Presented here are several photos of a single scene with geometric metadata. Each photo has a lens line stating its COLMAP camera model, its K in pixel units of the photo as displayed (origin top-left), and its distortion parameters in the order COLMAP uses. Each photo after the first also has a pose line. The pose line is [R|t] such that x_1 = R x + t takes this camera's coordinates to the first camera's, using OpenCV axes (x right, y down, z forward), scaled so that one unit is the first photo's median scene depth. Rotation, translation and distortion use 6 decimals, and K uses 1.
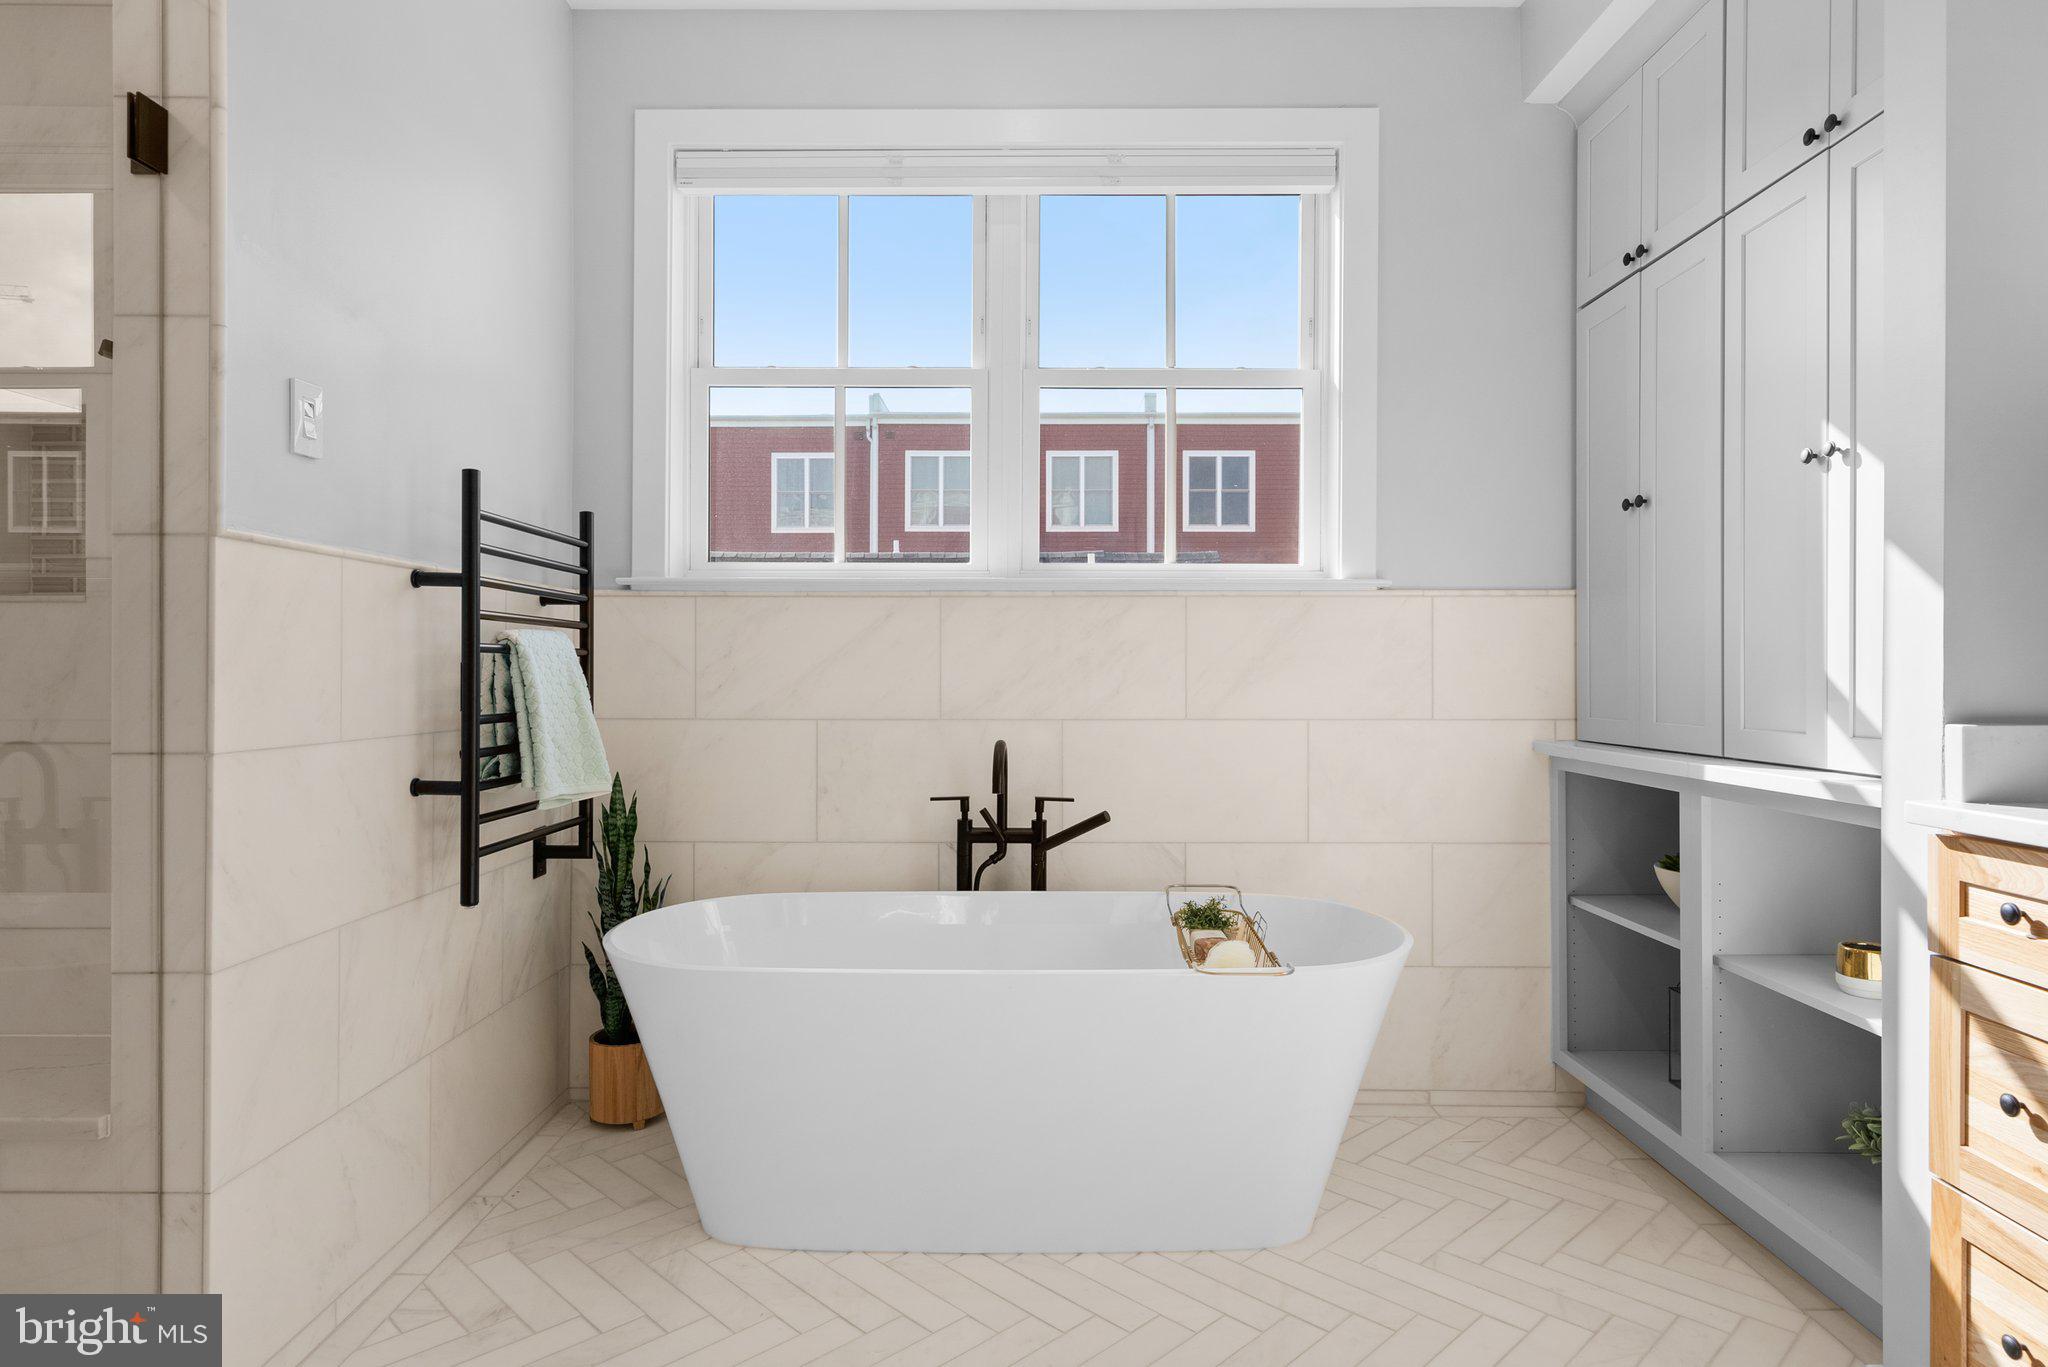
lens RADIAL K [[1183.4, 0, 1024.0], [0, 1183.4, 667.8], [0, 0, 1]] dist [0.008945, 0.001489]
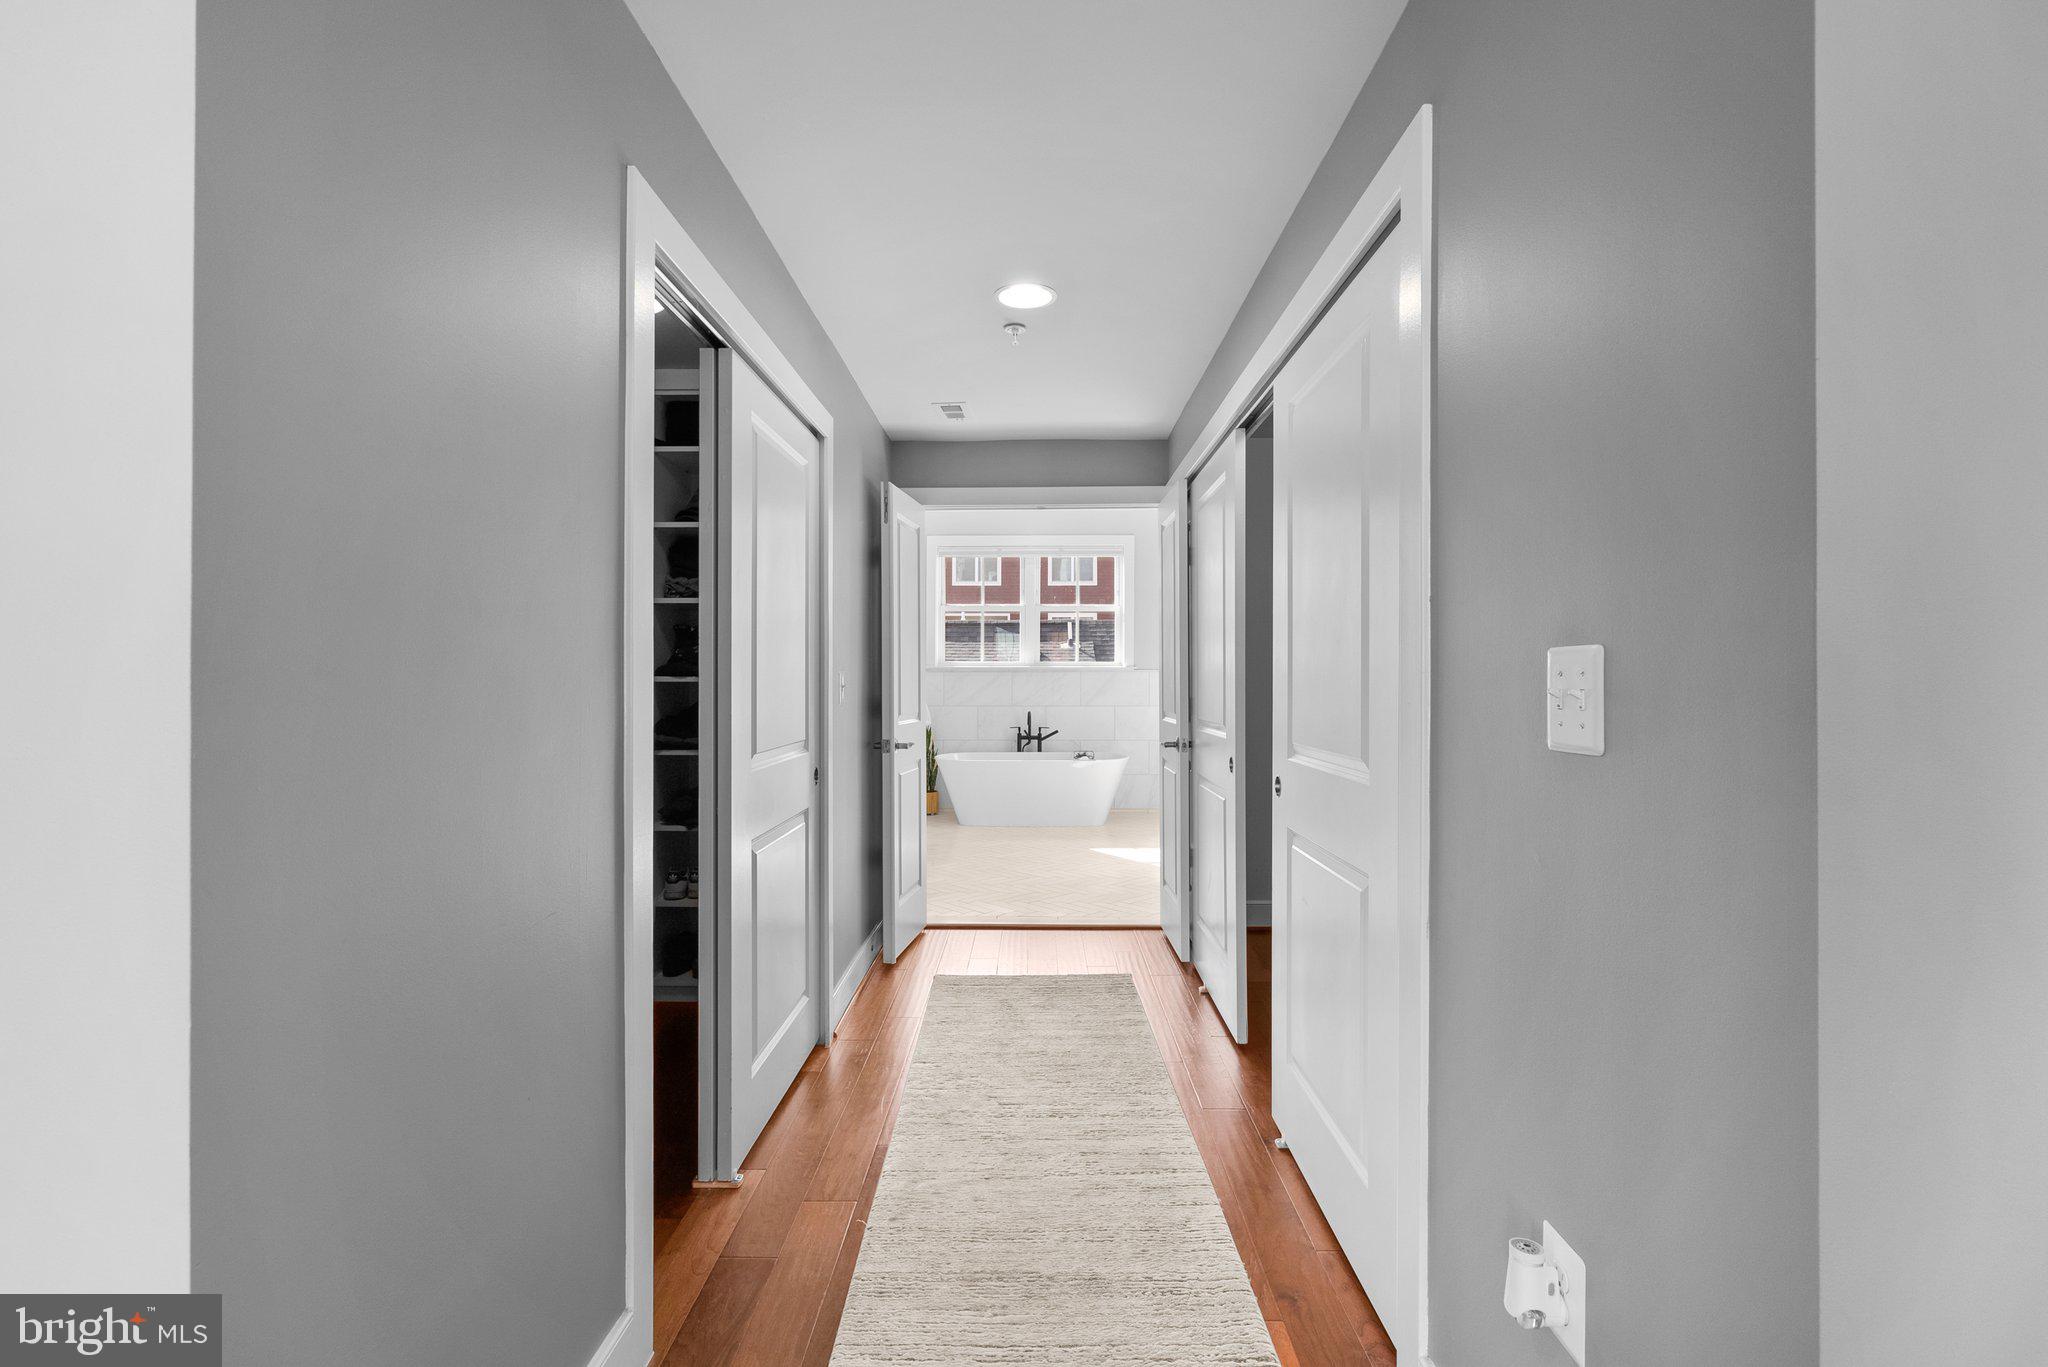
lens RADIAL K [[943.4, 0, 1026.6], [0, 943.4, 681.0], [0, 0, 1]] dist [-0.007637, 0.004324]
pose [[0.999982, 0.000269, -0.005941, -0.011957], [-0.000244, 0.999992, 0.004076, -0.049287], [0.005942, -0.004075, 0.999974, -2.139325]]
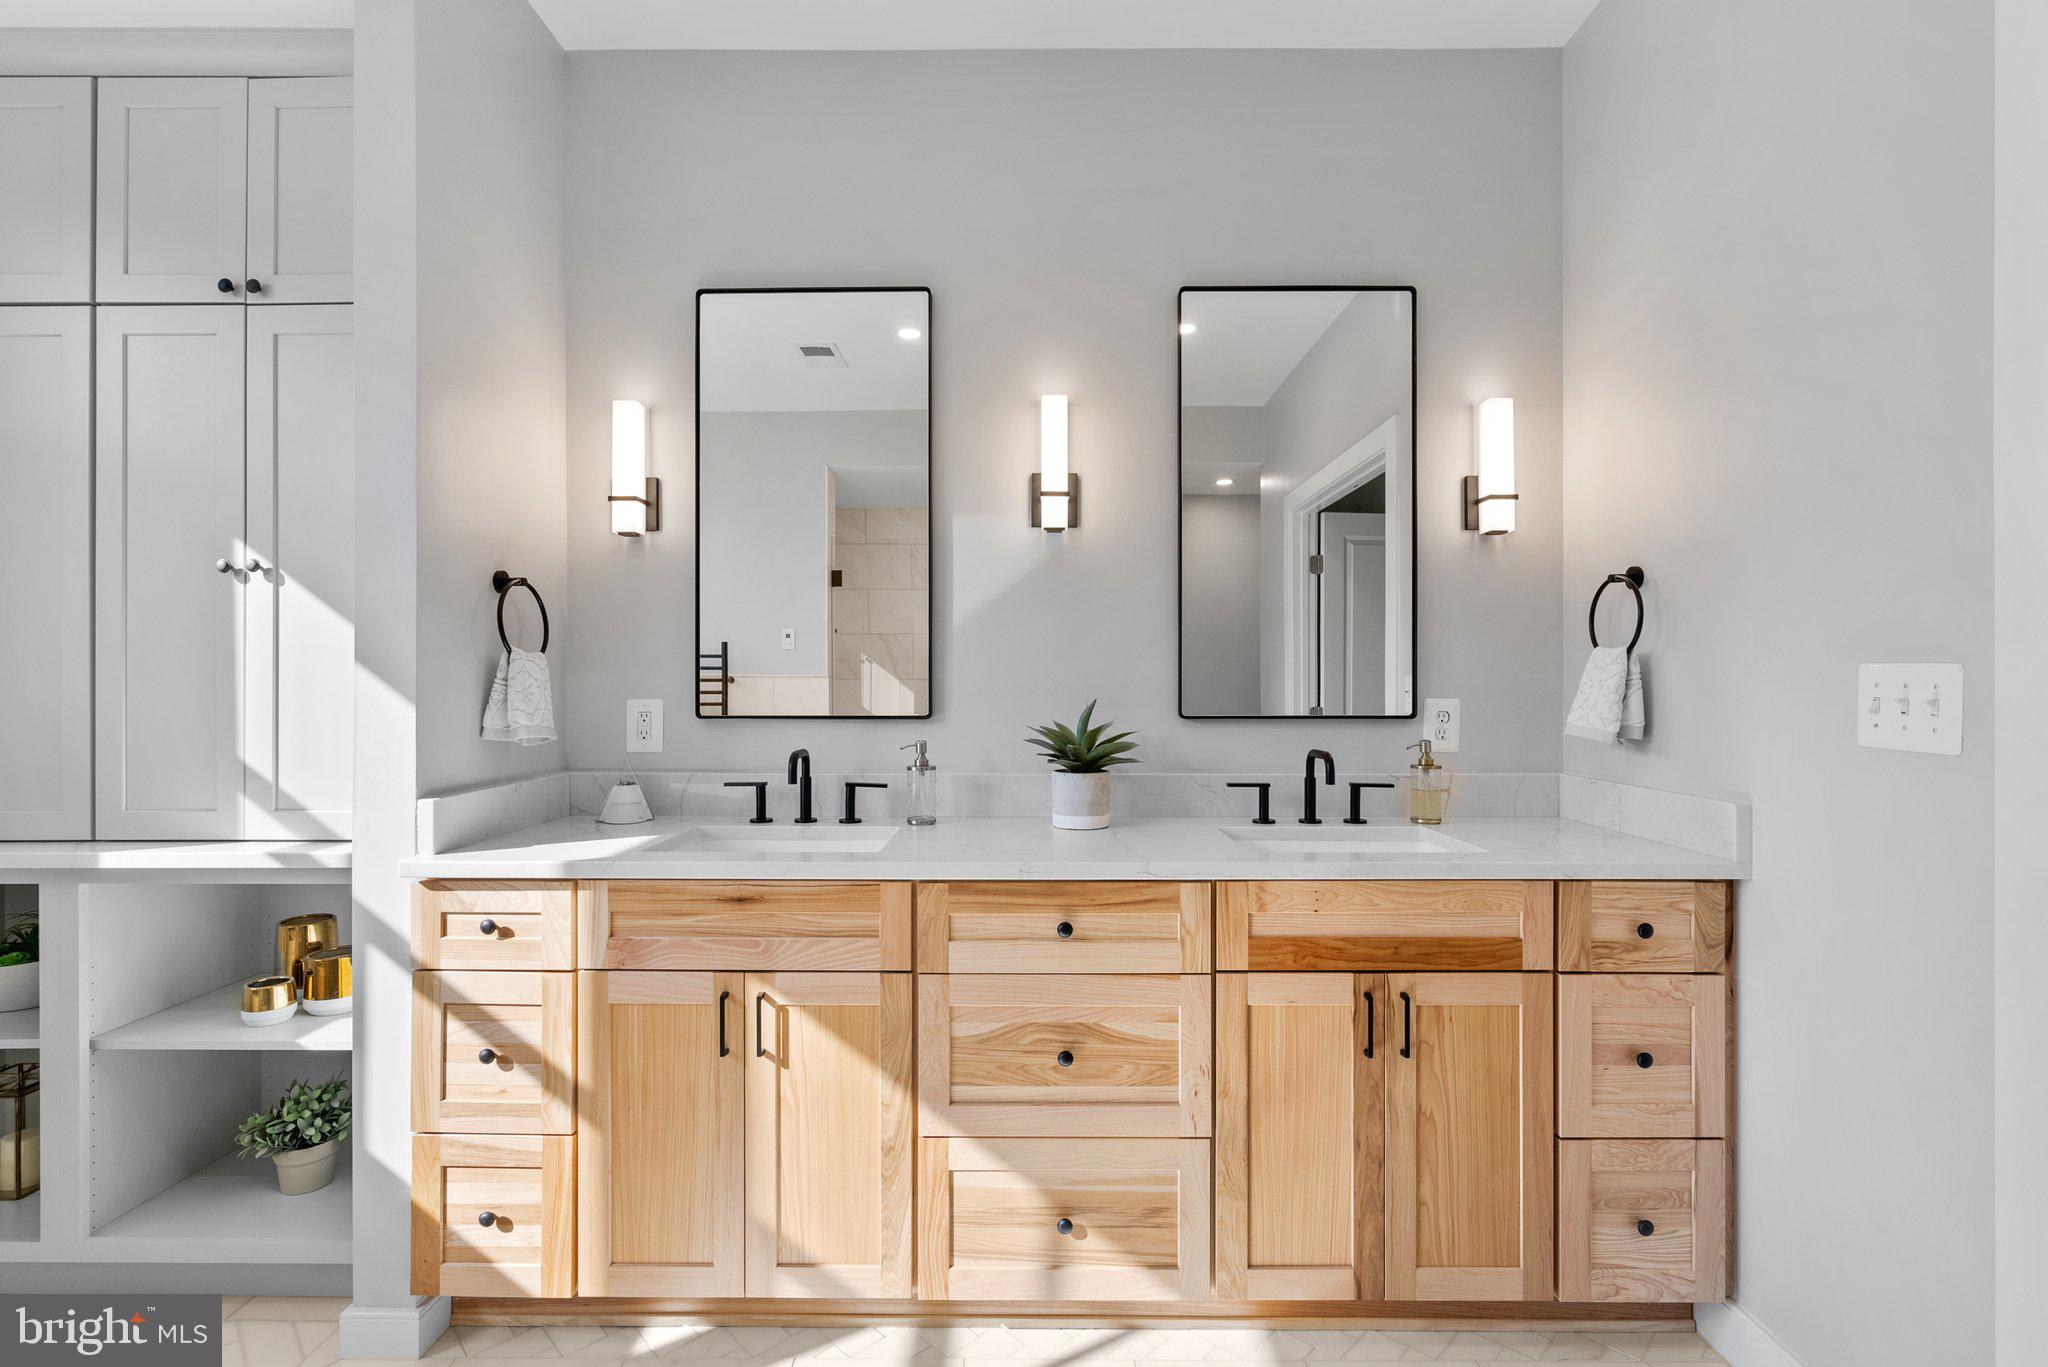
lens RADIAL K [[943.4, 0, 1022.9], [0, 943.4, 685.6], [0, 0, 1]] dist [-0.007637, 0.004324]
pose [[0.005375, -0.001474, 0.999984, -0.186026], [-0.001348, 0.999998, 0.001481, -0.052780], [-0.999985, -0.001356, 0.005373, 0.185752]]
